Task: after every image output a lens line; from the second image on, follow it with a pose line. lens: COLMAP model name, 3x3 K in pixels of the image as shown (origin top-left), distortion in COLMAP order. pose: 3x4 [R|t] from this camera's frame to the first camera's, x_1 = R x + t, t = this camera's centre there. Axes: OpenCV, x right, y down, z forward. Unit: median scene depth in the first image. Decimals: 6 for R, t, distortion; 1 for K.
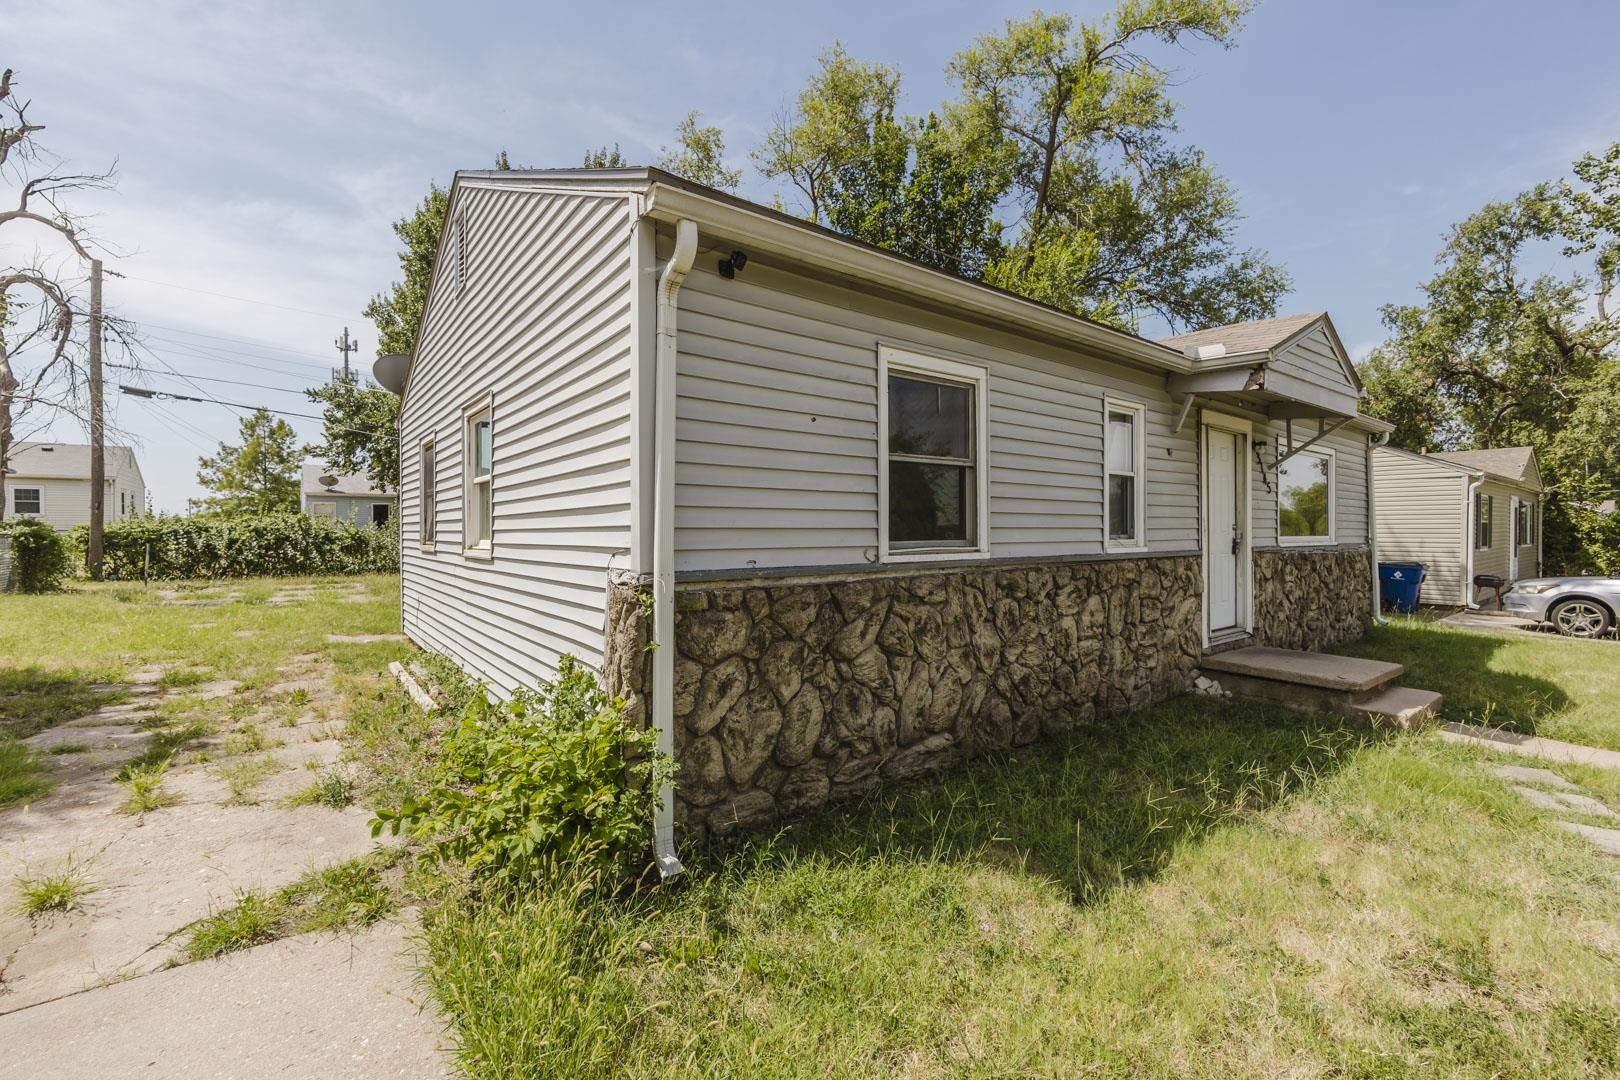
lens RADIAL K [[689.9, 0, 811.5], [0, 689.9, 534.0], [0, 0, 1]] dist [-0.007980, -0.000094]
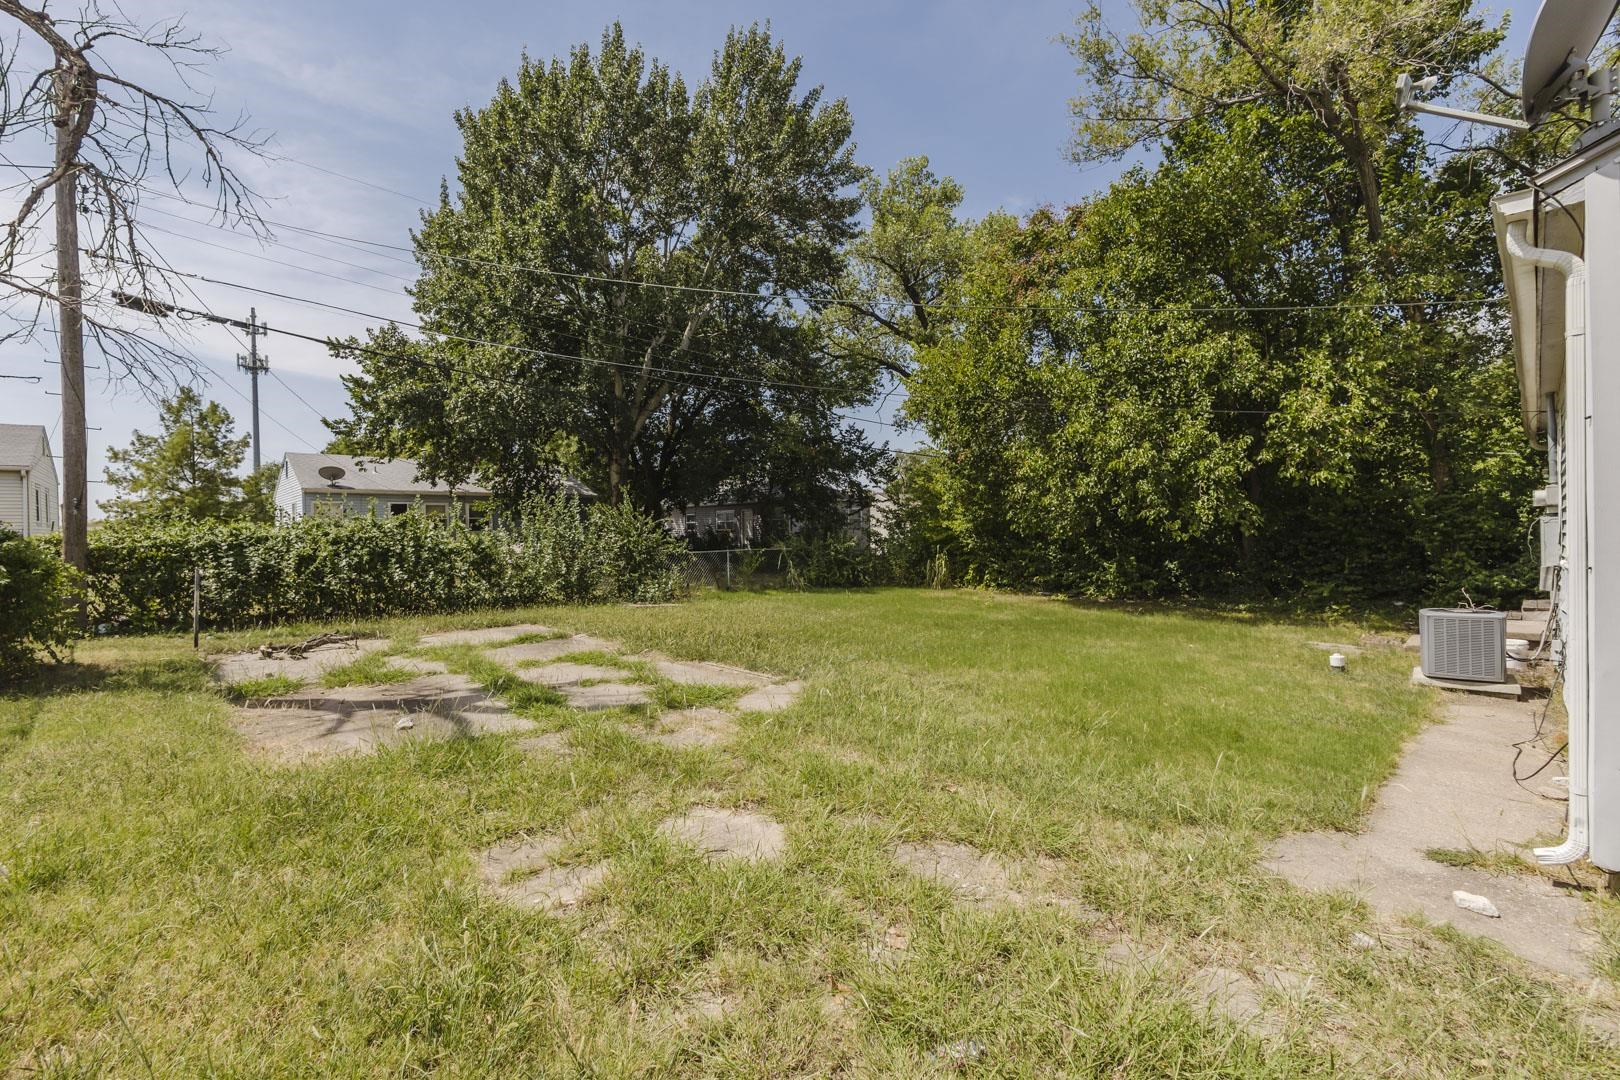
lens RADIAL K [[689.9, 0, 811.5], [0, 689.9, 534.0], [0, 0, 1]] dist [-0.007980, -0.000094]
pose [[0.993718, -0.014826, 0.110930, -0.180463], [0.014939, 0.999888, -0.000192, -0.002080], [-0.110915, 0.001848, 0.993828, 0.134269]]
